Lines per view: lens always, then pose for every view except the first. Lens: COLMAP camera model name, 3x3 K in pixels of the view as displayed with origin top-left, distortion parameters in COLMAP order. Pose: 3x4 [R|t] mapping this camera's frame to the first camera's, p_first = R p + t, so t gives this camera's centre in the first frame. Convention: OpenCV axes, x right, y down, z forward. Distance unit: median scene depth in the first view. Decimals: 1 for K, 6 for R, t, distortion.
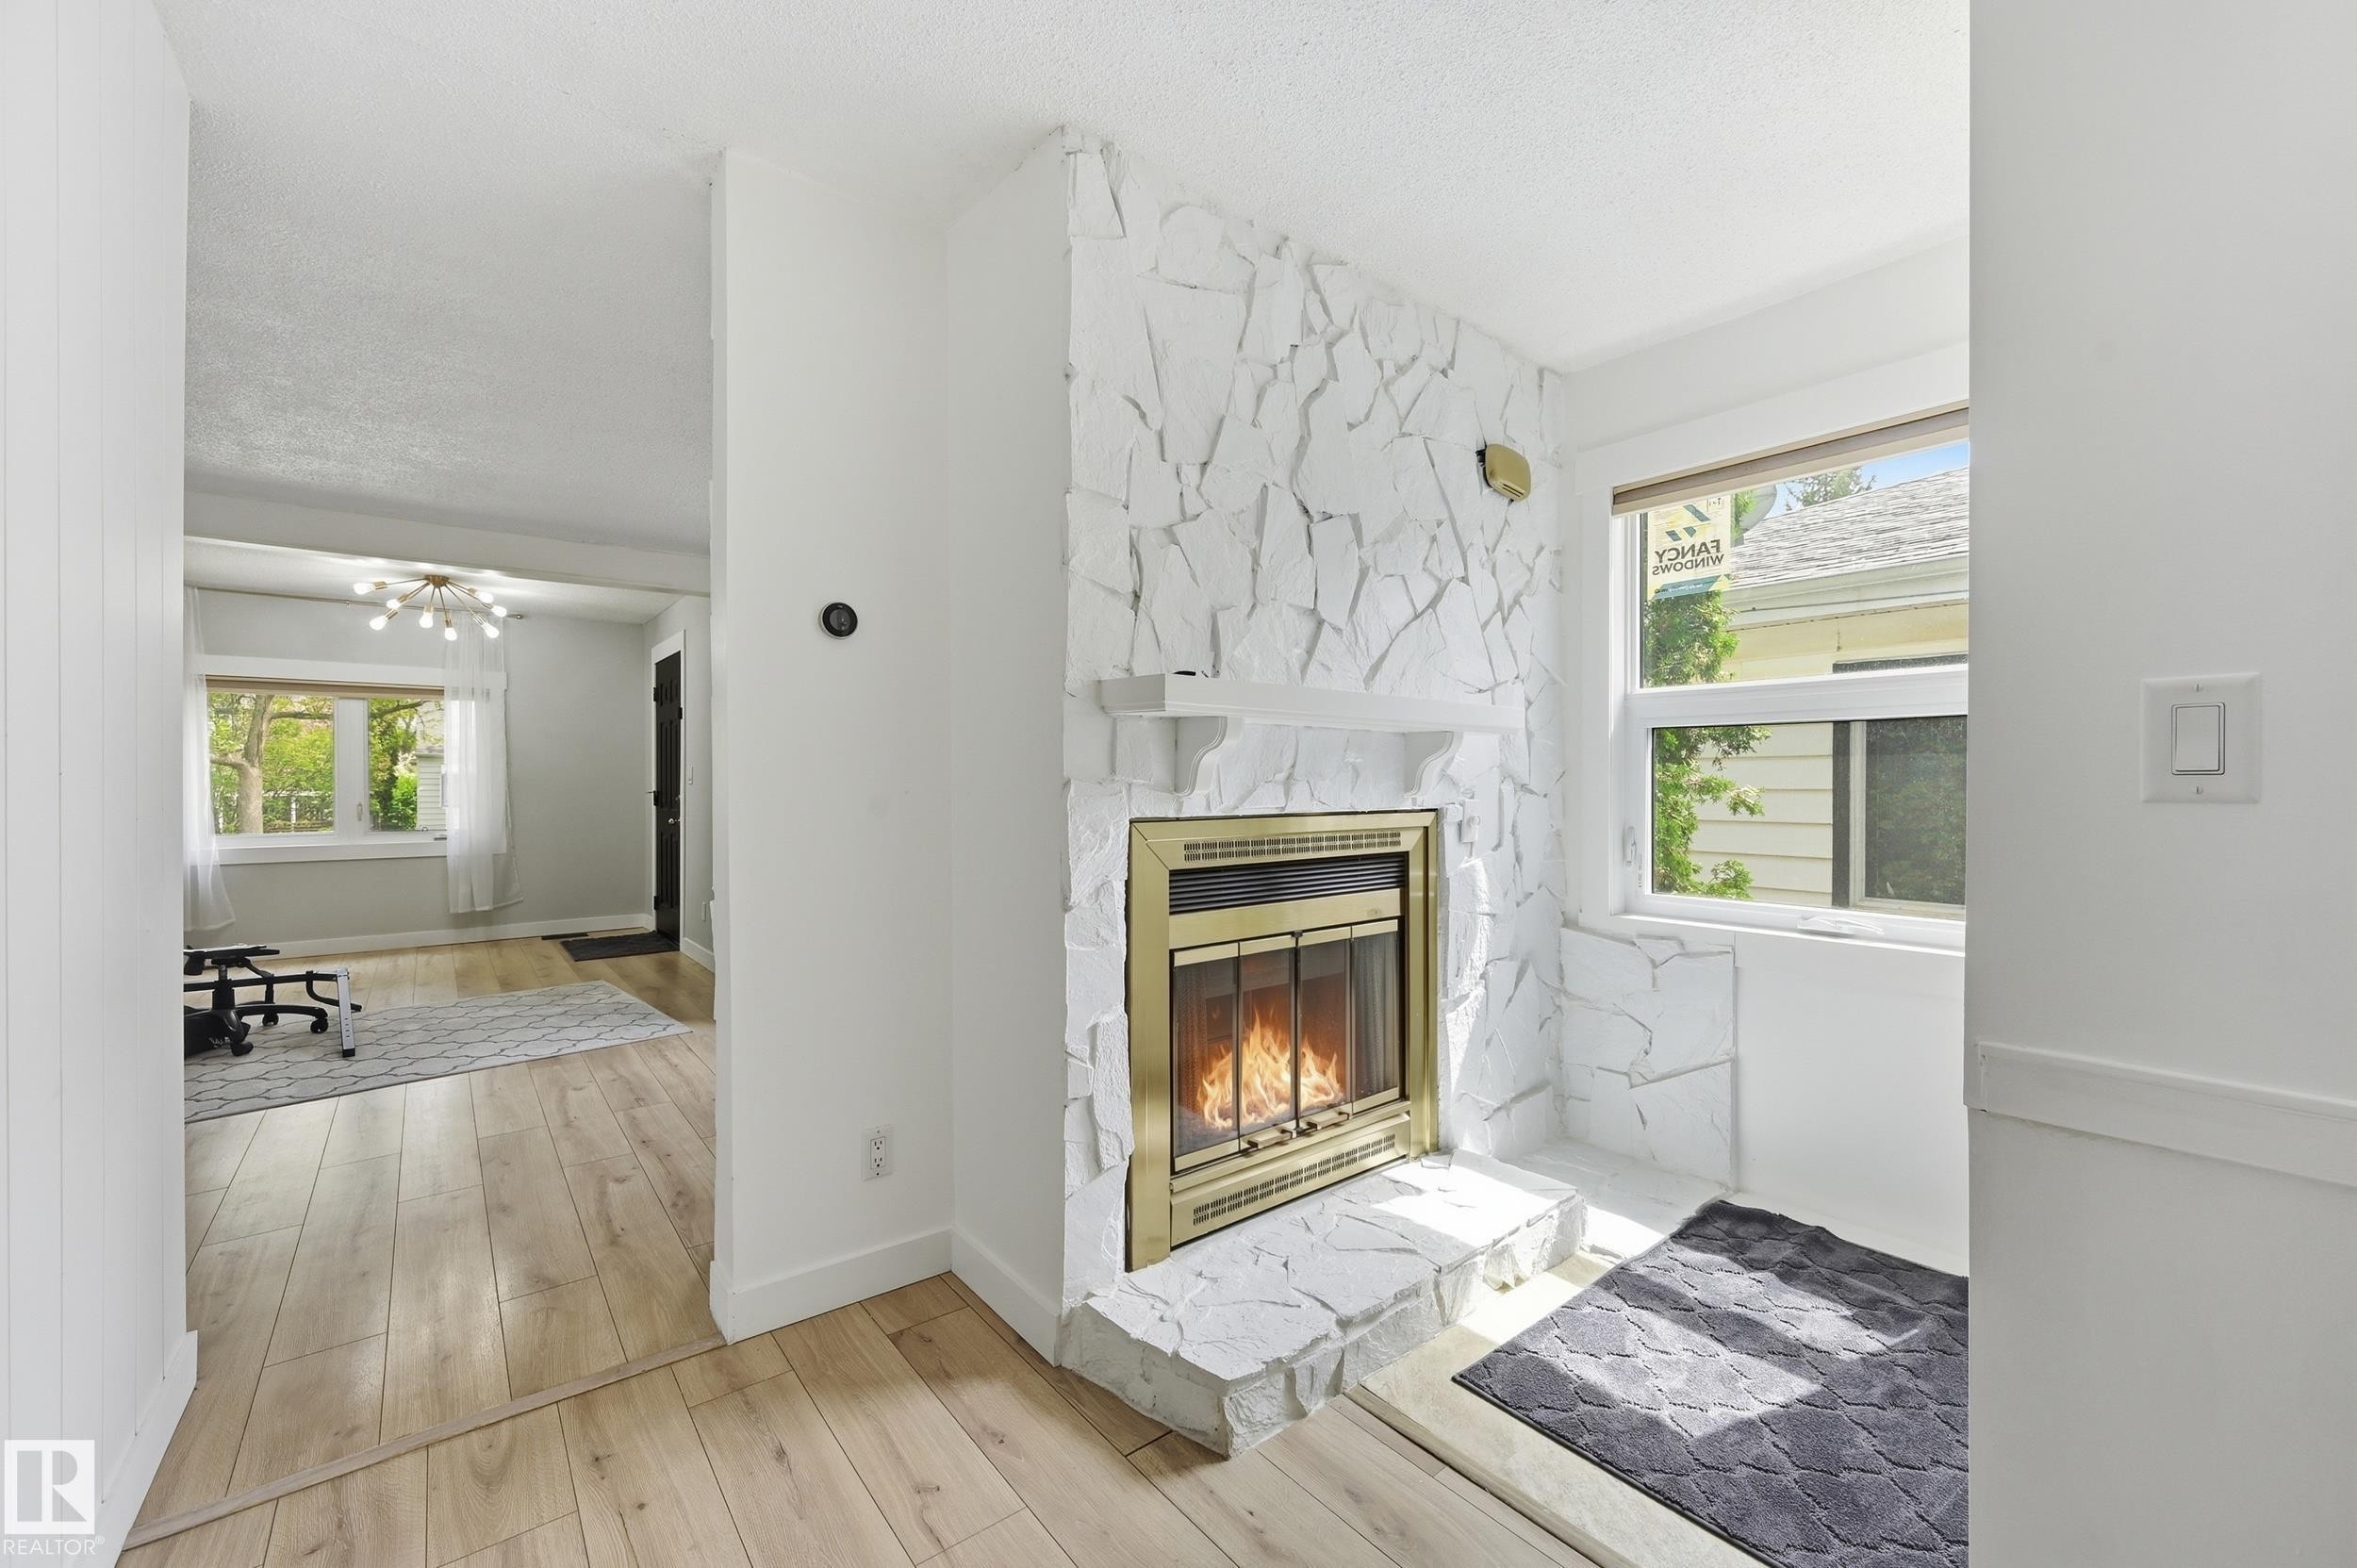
lens RADIAL K [[946.2, 0, 1178.5], [0, 946.2, 784.0], [0, 0, 1]] dist [-0.003065, -0.000230]
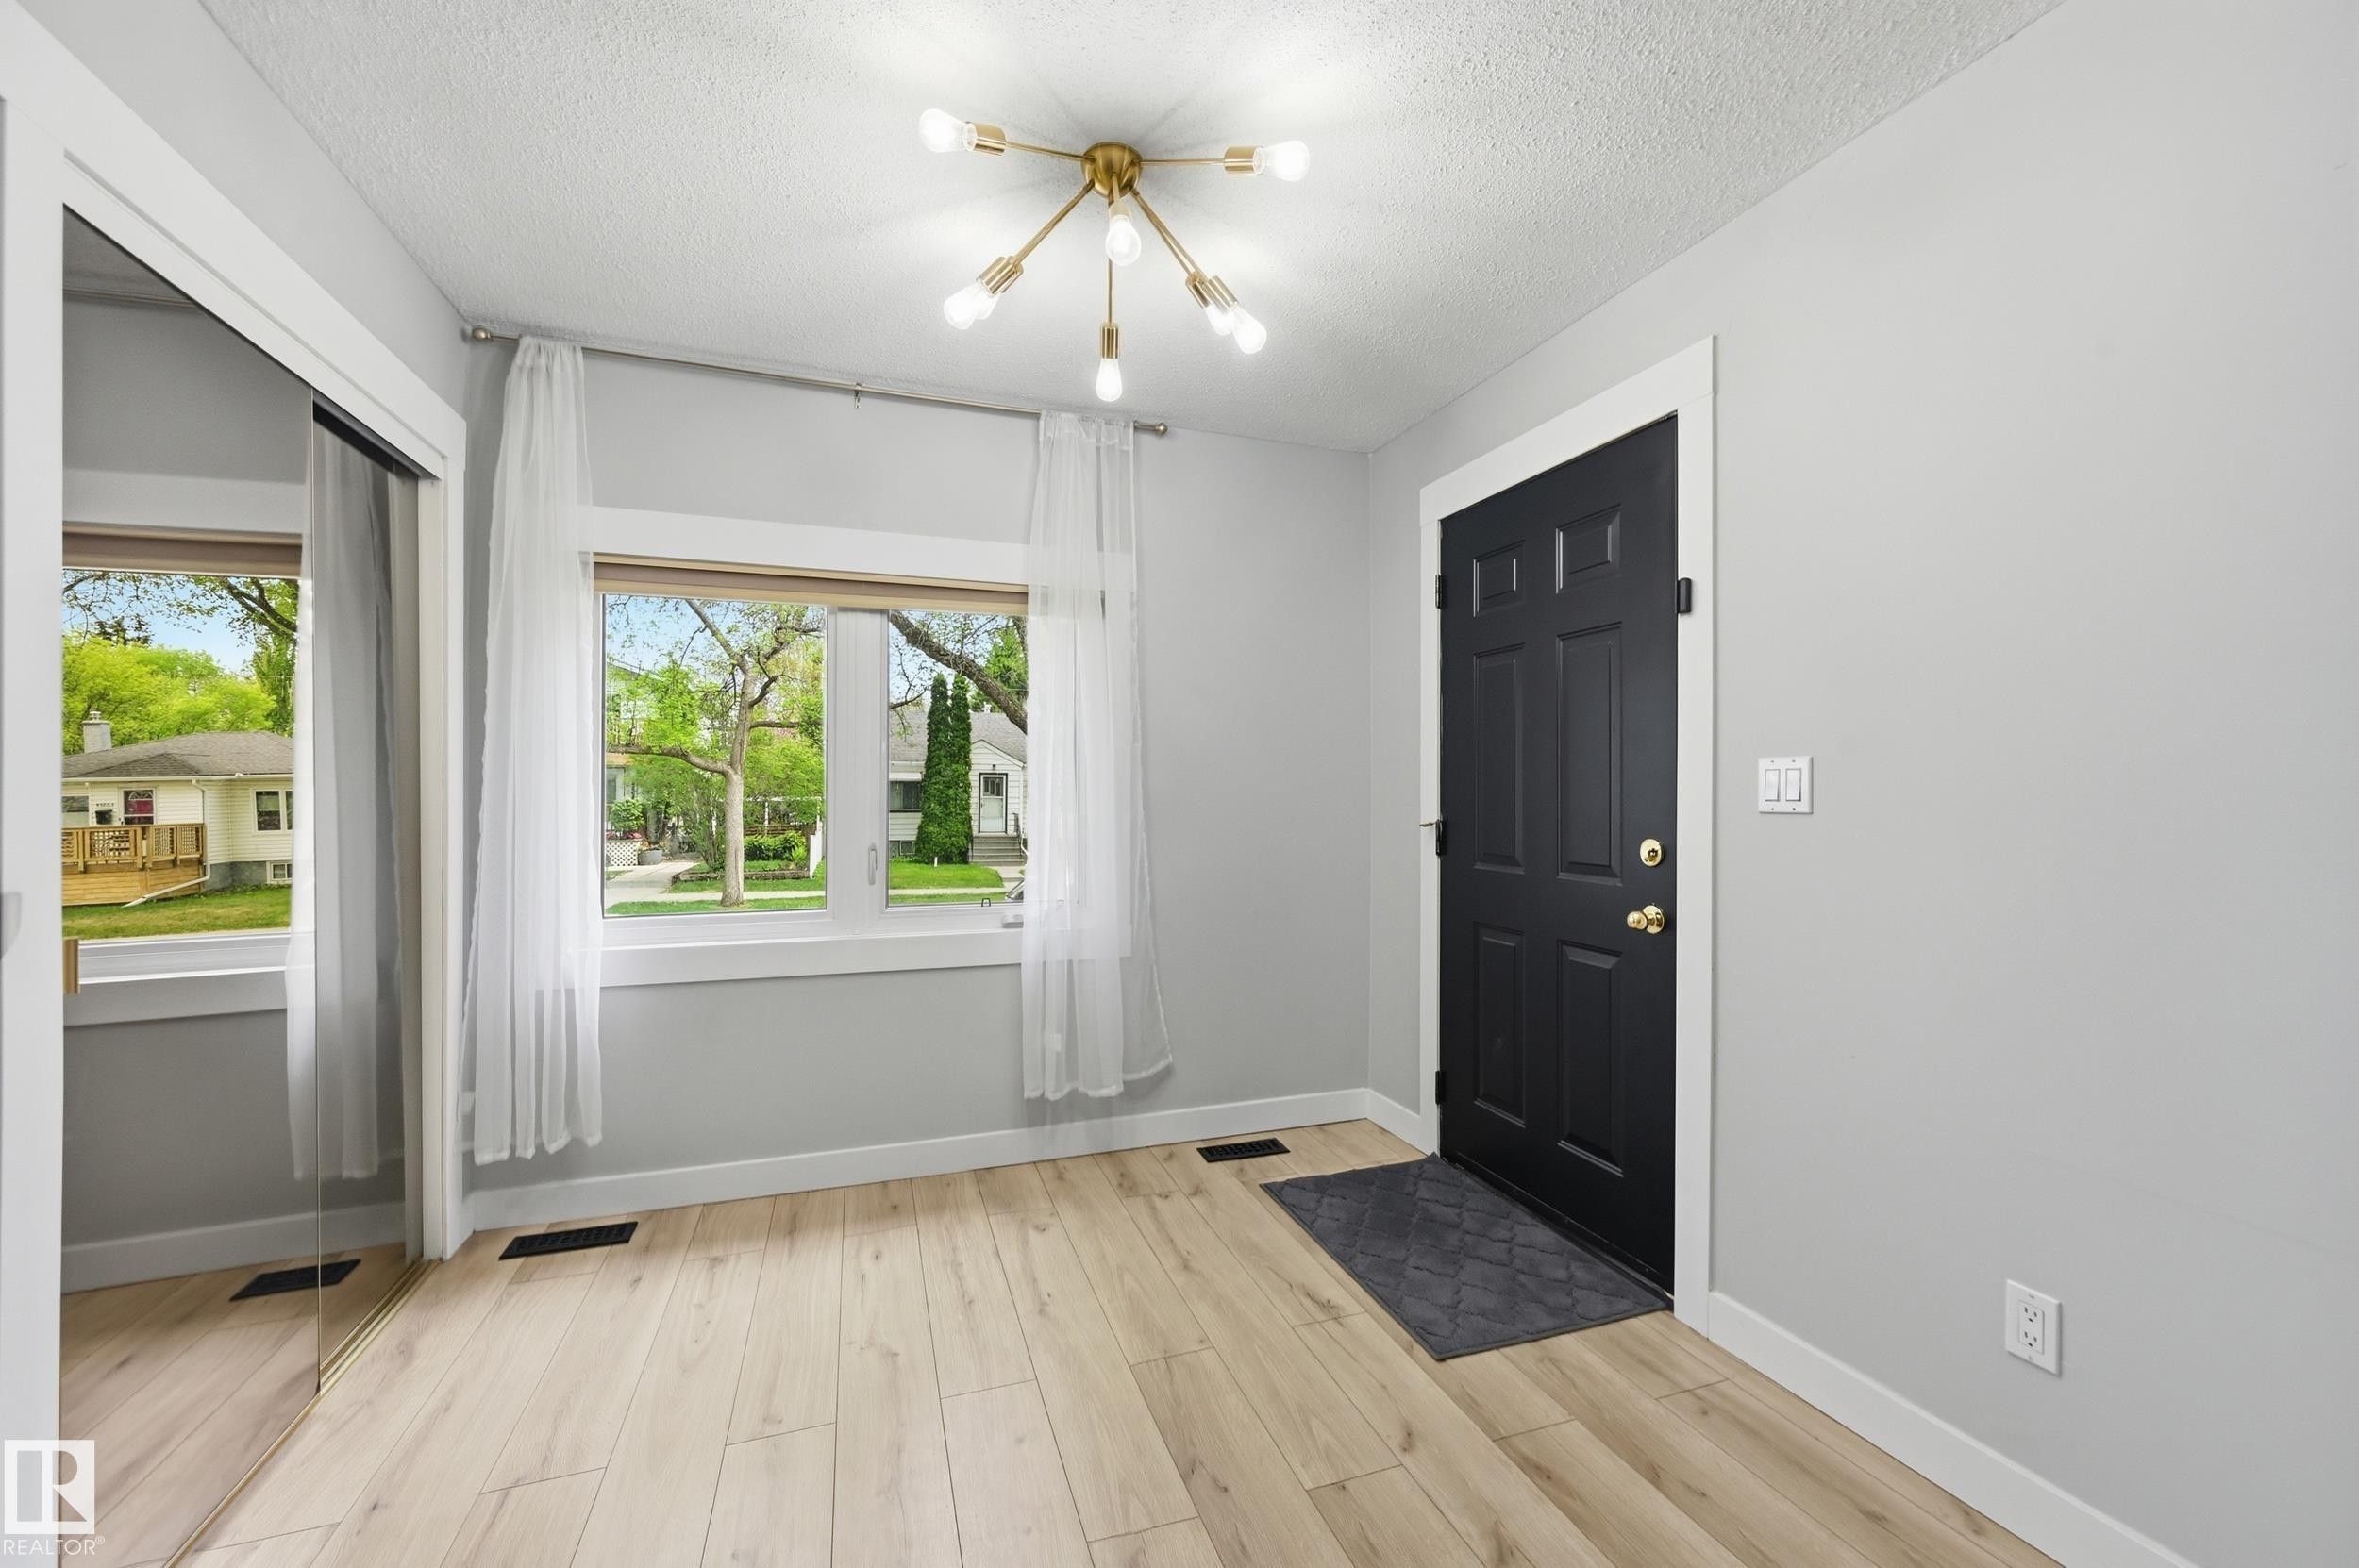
lens RADIAL K [[946.9, 0, 1179.5], [0, 946.9, 784.0], [0, 0, 1]] dist [-0.003065, -0.000230]
pose [[0.941452, 0.005235, -0.337107, -0.546994], [-0.008590, 0.999927, -0.008462, -0.005239], [0.337038, 0.010863, 0.941428, 0.591130]]
